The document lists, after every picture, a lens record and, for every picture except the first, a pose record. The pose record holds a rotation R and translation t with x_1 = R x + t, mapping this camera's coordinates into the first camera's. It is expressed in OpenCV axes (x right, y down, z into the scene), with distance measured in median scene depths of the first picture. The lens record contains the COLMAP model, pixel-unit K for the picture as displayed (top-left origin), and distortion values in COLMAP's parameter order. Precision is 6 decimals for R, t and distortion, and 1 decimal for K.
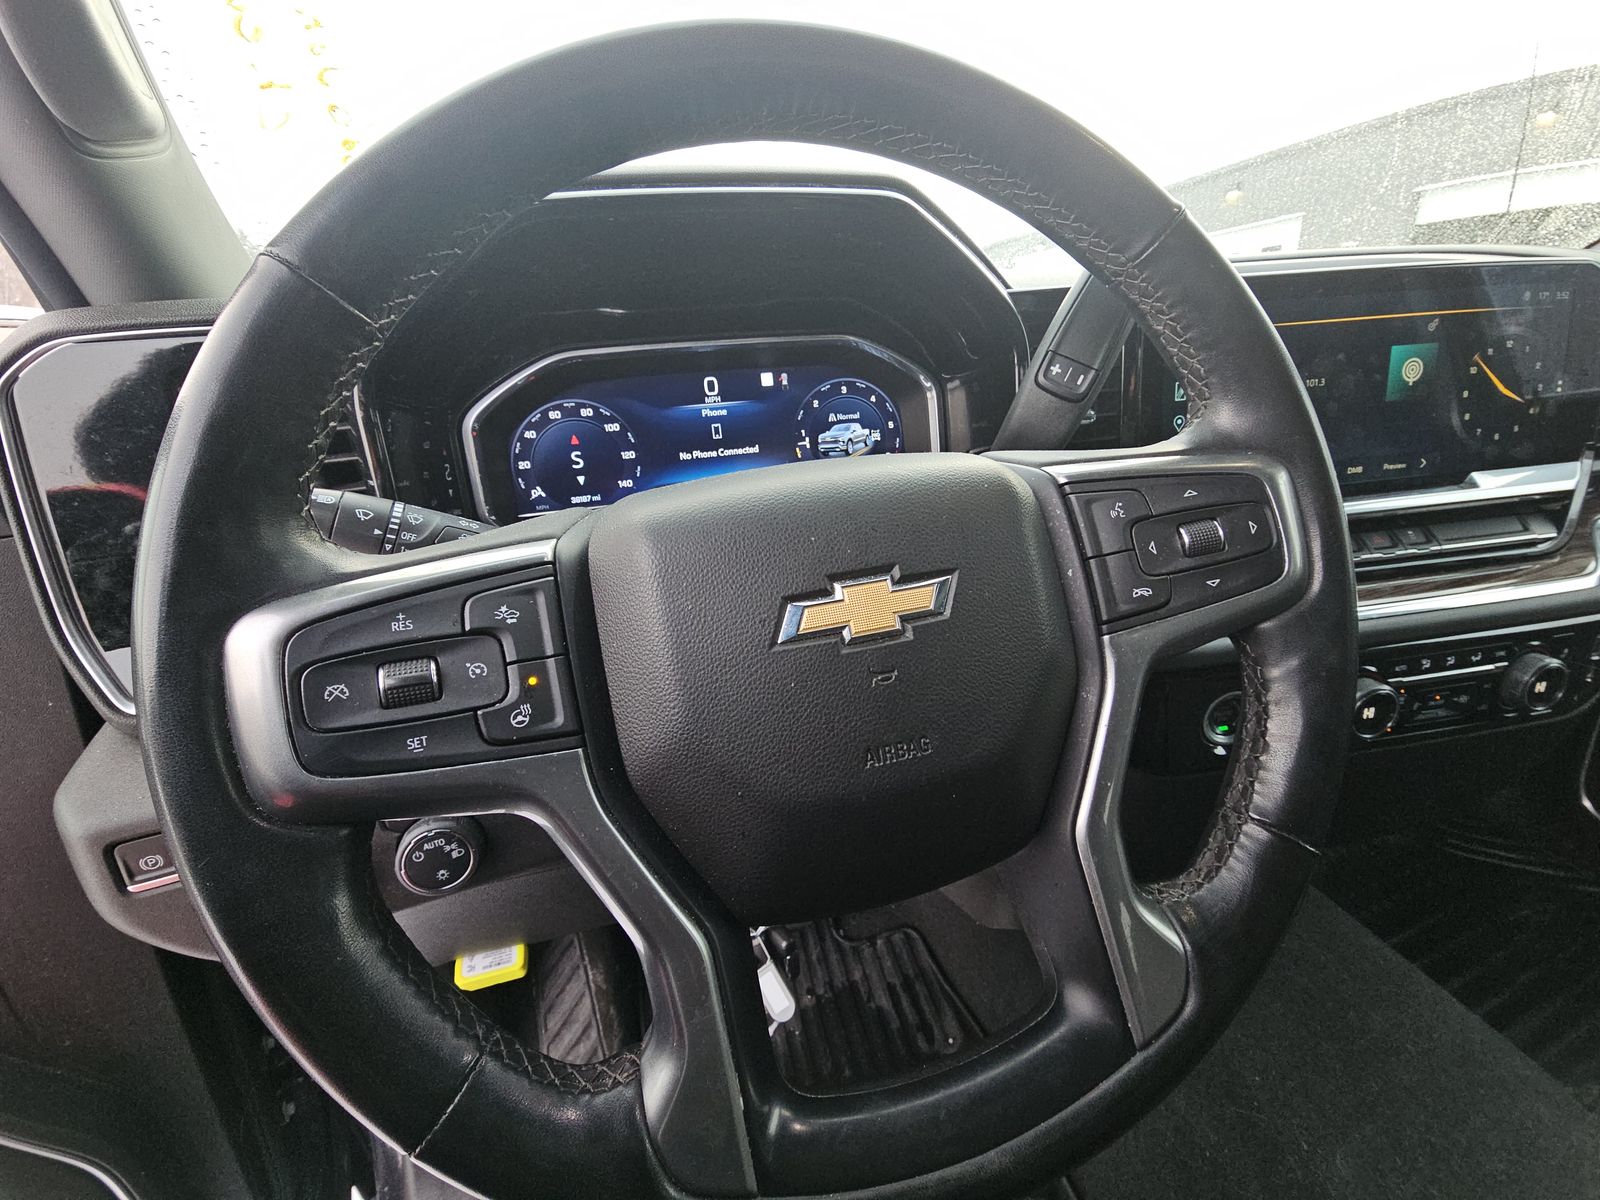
lens RADIAL K [[644.8, 0, 802.1], [0, 644.8, 590.4], [0, 0, 1]] dist [0.011120, -0.010429]
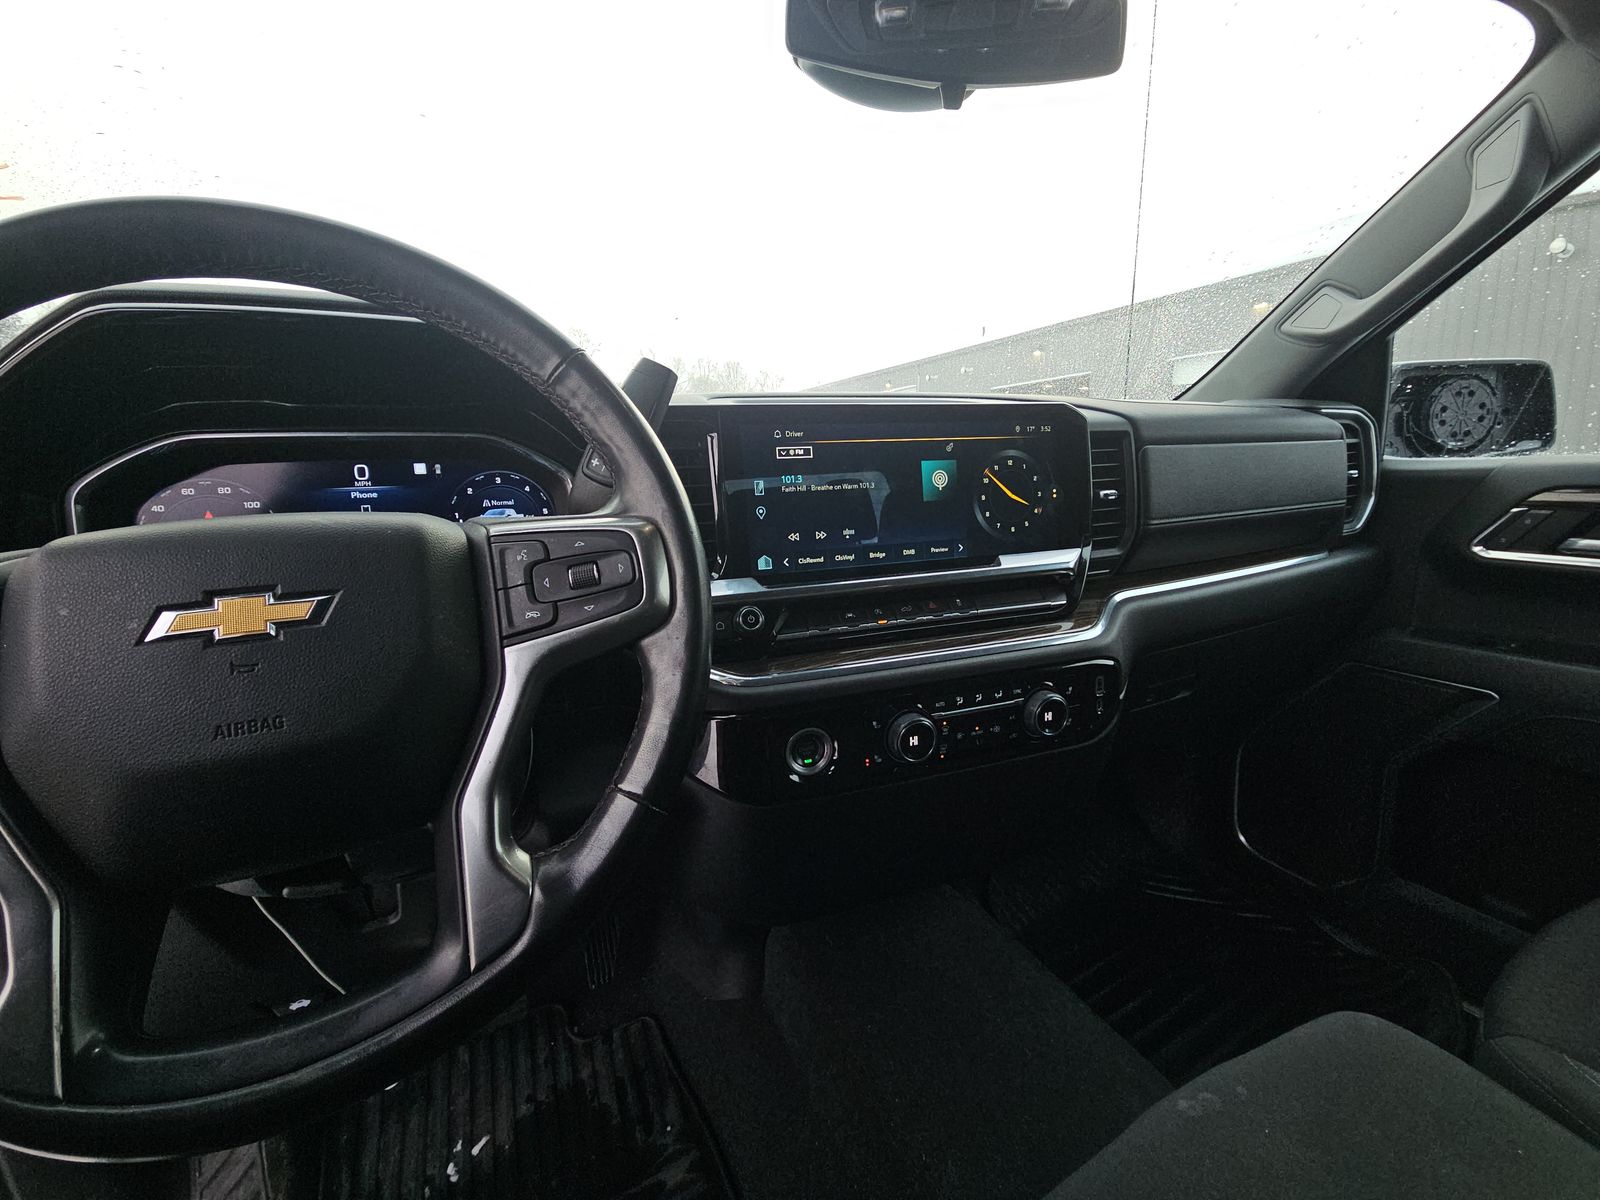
lens RADIAL K [[644.8, 0, 802.1], [0, 644.8, 590.4], [0, 0, 1]] dist [0.011120, -0.010429]
pose [[0.982524, 0.001473, 0.186132, 0.411279], [0.029093, 0.986464, -0.161376, 0.093050], [-0.183851, 0.163971, 0.969181, -0.204789]]
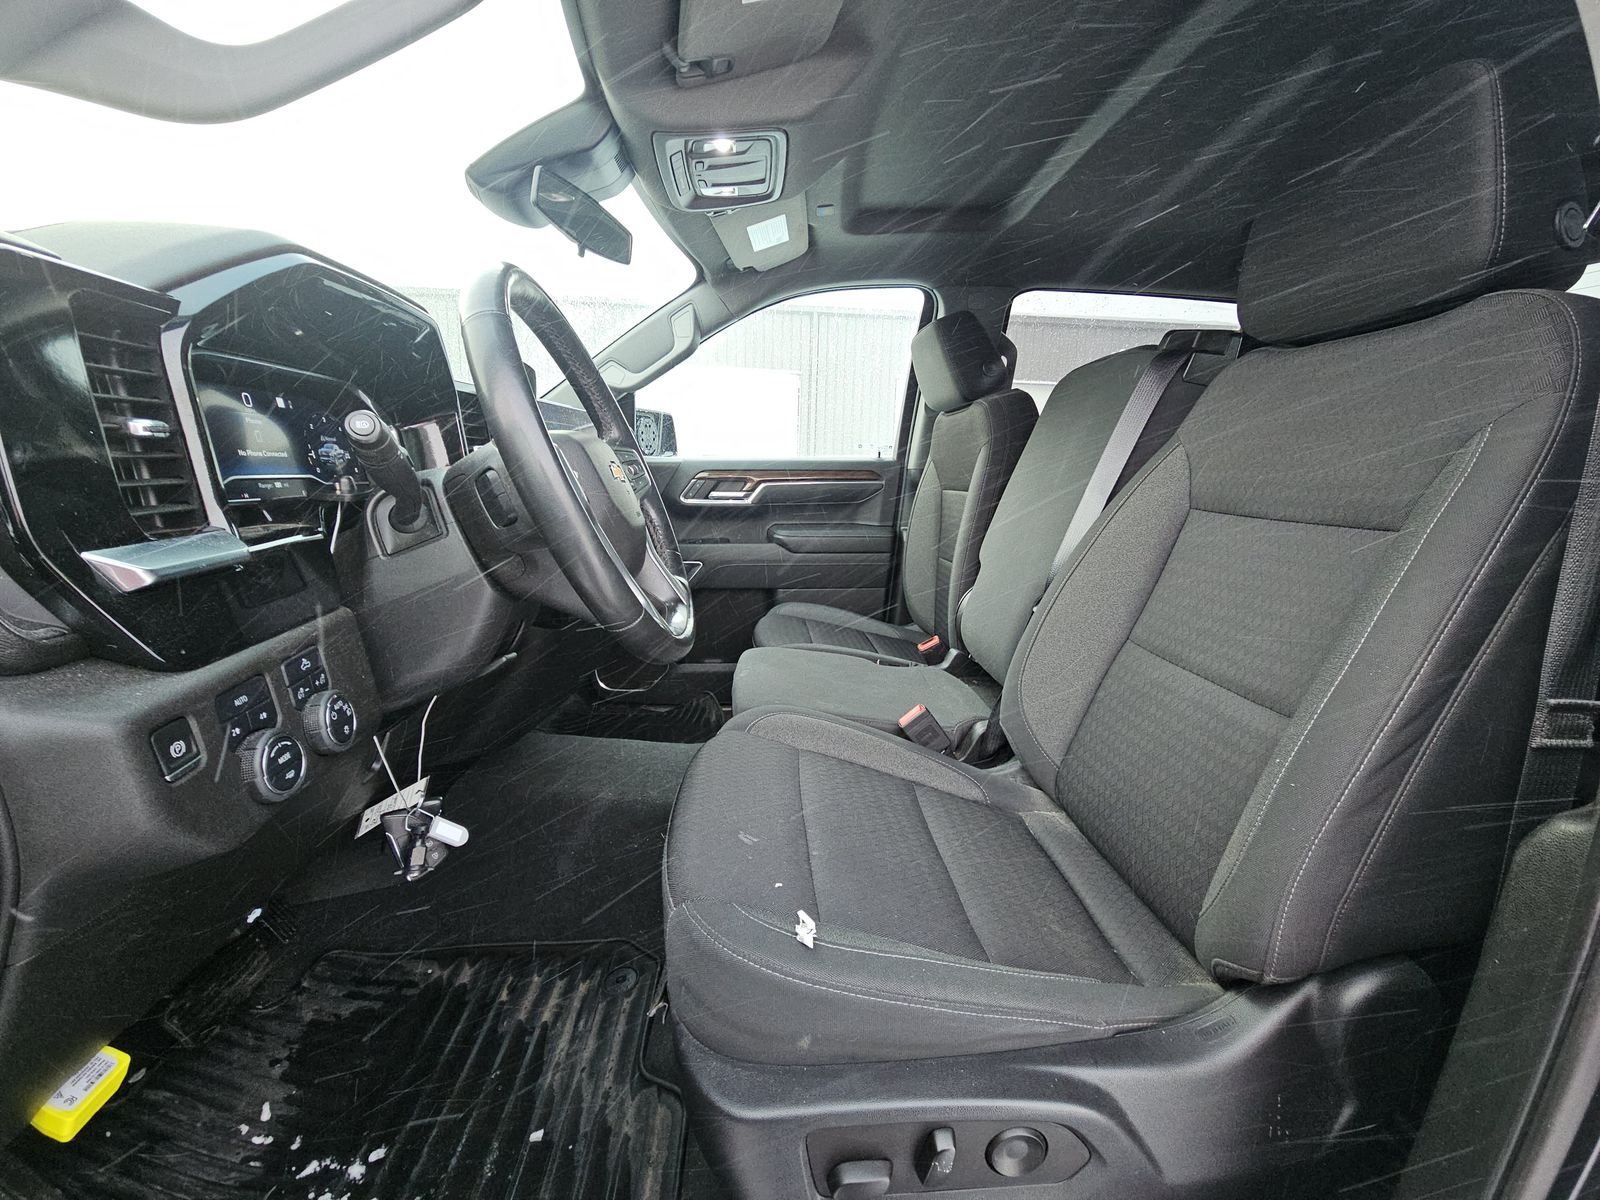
lens RADIAL K [[644.8, 0, 802.1], [0, 644.8, 590.4], [0, 0, 1]] dist [0.011120, -0.010429]
pose [[0.180347, -0.111828, 0.977225, -1.214883], [0.300193, 0.952372, 0.053583, 0.285237], [-0.936675, 0.283693, 0.205327, -0.142181]]
